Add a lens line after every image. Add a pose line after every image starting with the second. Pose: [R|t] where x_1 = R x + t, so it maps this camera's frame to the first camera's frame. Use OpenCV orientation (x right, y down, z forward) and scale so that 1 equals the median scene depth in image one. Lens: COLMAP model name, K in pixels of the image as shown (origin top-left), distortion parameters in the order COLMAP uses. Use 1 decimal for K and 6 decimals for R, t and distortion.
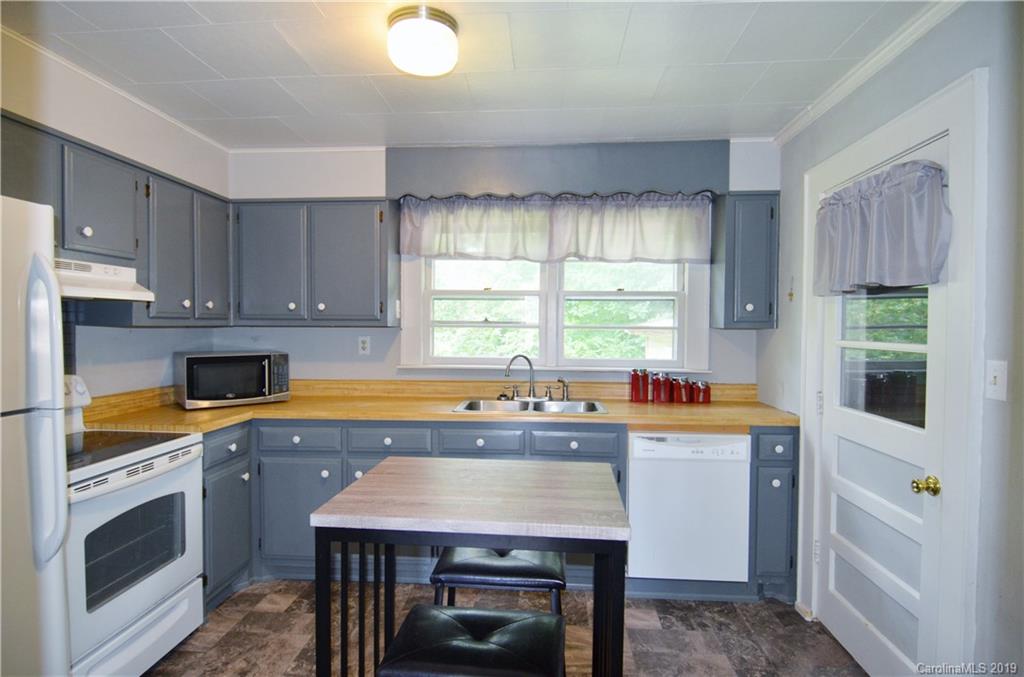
lens RADIAL K [[539.4, 0, 516.4], [0, 539.4, 339.7], [0, 0, 1]] dist [0.014574, -0.006577]
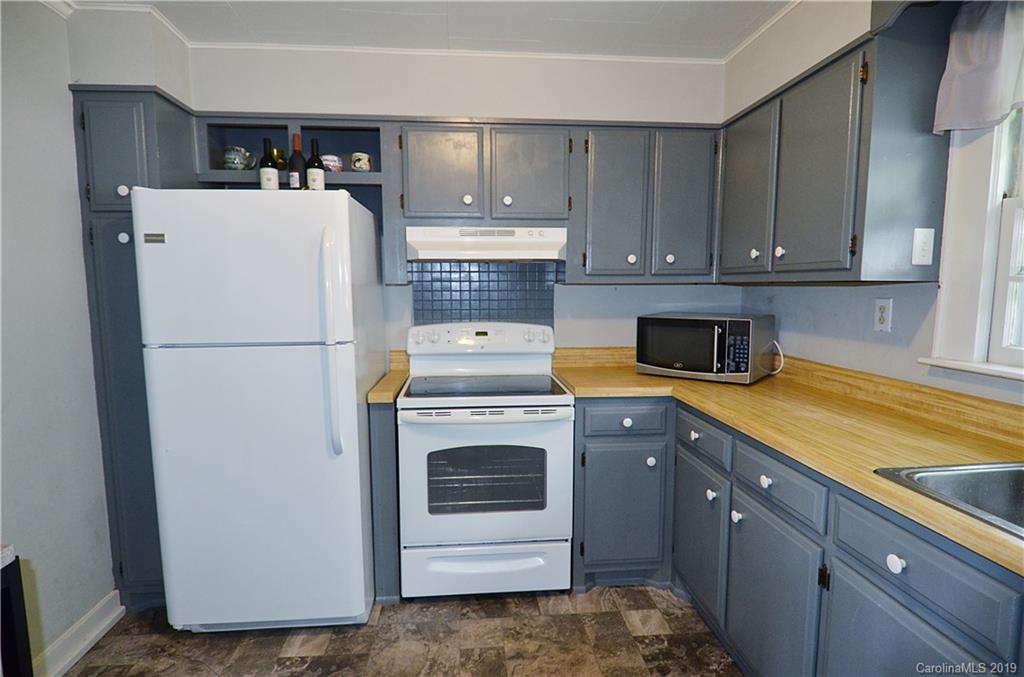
lens RADIAL K [[539.4, 0, 515.1], [0, 539.4, 341.9], [0, 0, 1]] dist [0.014574, -0.006577]
pose [[0.157243, 0.097308, -0.982754, 0.259848], [-0.023022, 0.995224, 0.094859, -0.007728], [0.987292, 0.007709, 0.158733, 0.608880]]
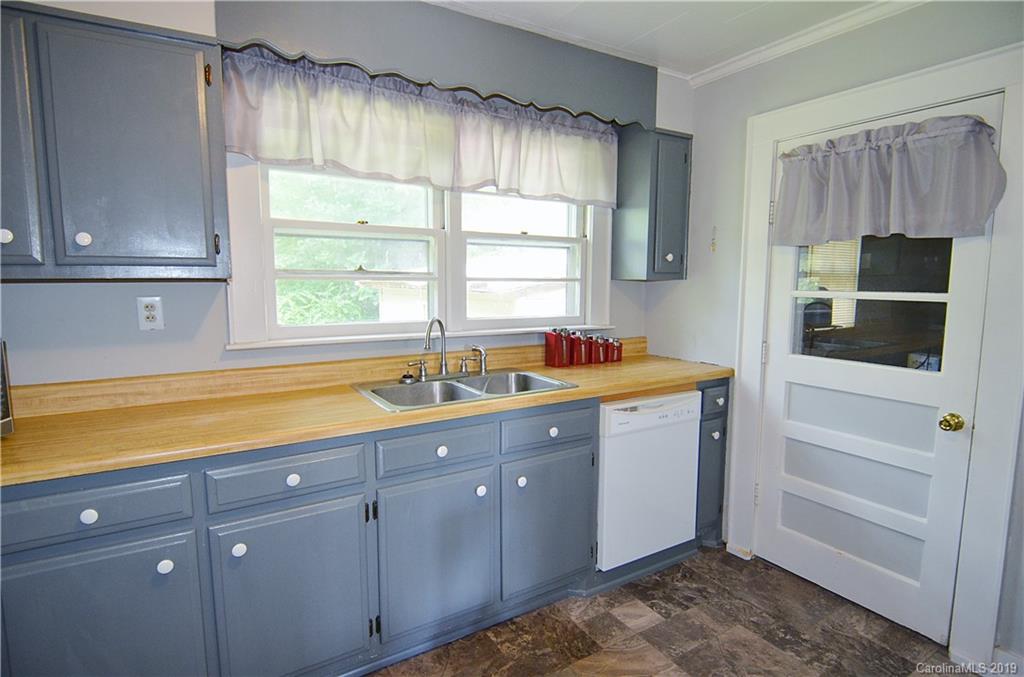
lens RADIAL K [[539.4, 0, 510.6], [0, 539.4, 340.2], [0, 0, 1]] dist [0.014574, -0.006577]
pose [[0.812936, -0.068697, 0.578287, -0.354471], [0.016547, 0.995342, 0.094980, -0.009705], [-0.582118, -0.067643, 0.810286, 0.385002]]
